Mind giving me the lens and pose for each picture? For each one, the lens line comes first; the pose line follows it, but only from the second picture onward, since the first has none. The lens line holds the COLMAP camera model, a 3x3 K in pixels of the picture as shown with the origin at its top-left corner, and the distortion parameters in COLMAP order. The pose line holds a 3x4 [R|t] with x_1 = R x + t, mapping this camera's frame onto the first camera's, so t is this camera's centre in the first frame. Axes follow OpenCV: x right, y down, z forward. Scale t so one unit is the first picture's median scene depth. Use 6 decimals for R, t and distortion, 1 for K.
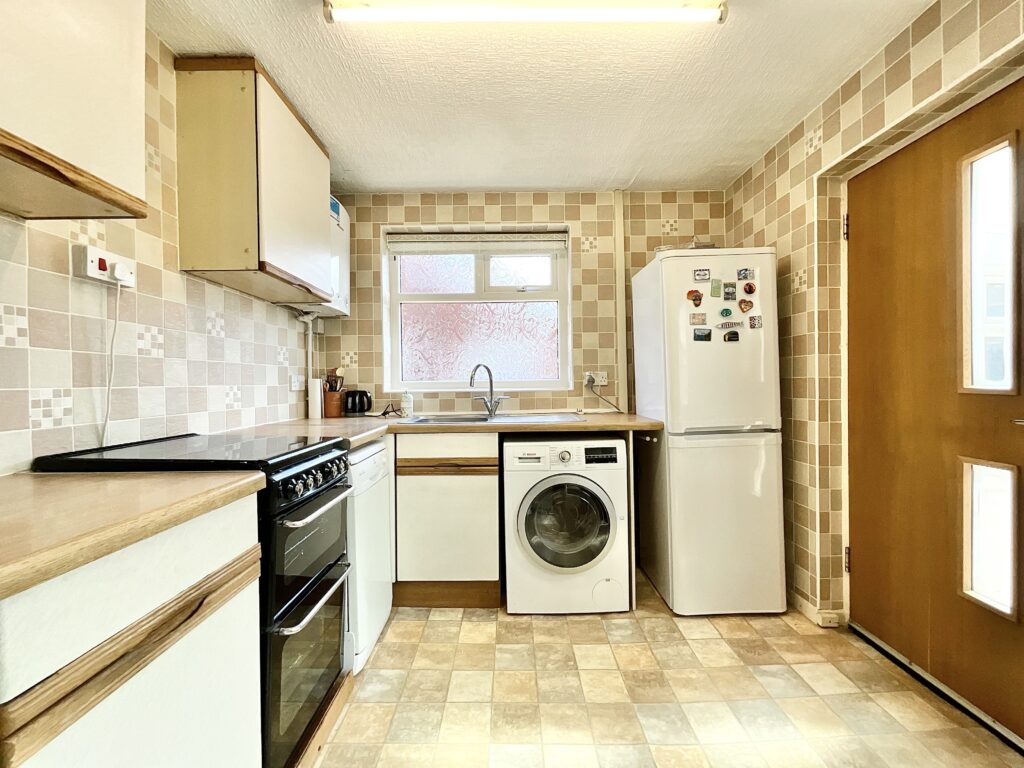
lens RADIAL K [[414.0, 0, 512.0], [0, 414.0, 384.0], [0, 0, 1]] dist [0.000481, 0.000008]
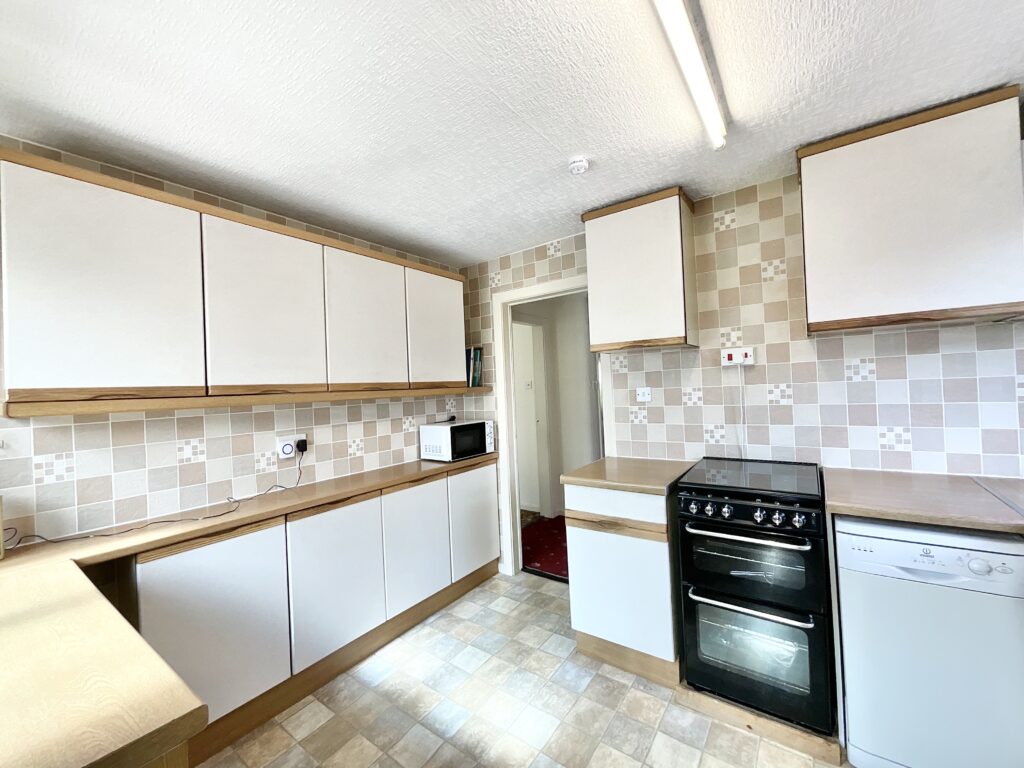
lens RADIAL K [[414.0, 0, 512.0], [0, 414.0, 384.0], [0, 0, 1]] dist [0.000481, 0.000008]
pose [[-0.572235, 0.017125, -0.819911, 0.931874], [0.039520, 0.999196, -0.006712, -0.177102], [0.819137, -0.036244, -0.572452, 1.125102]]
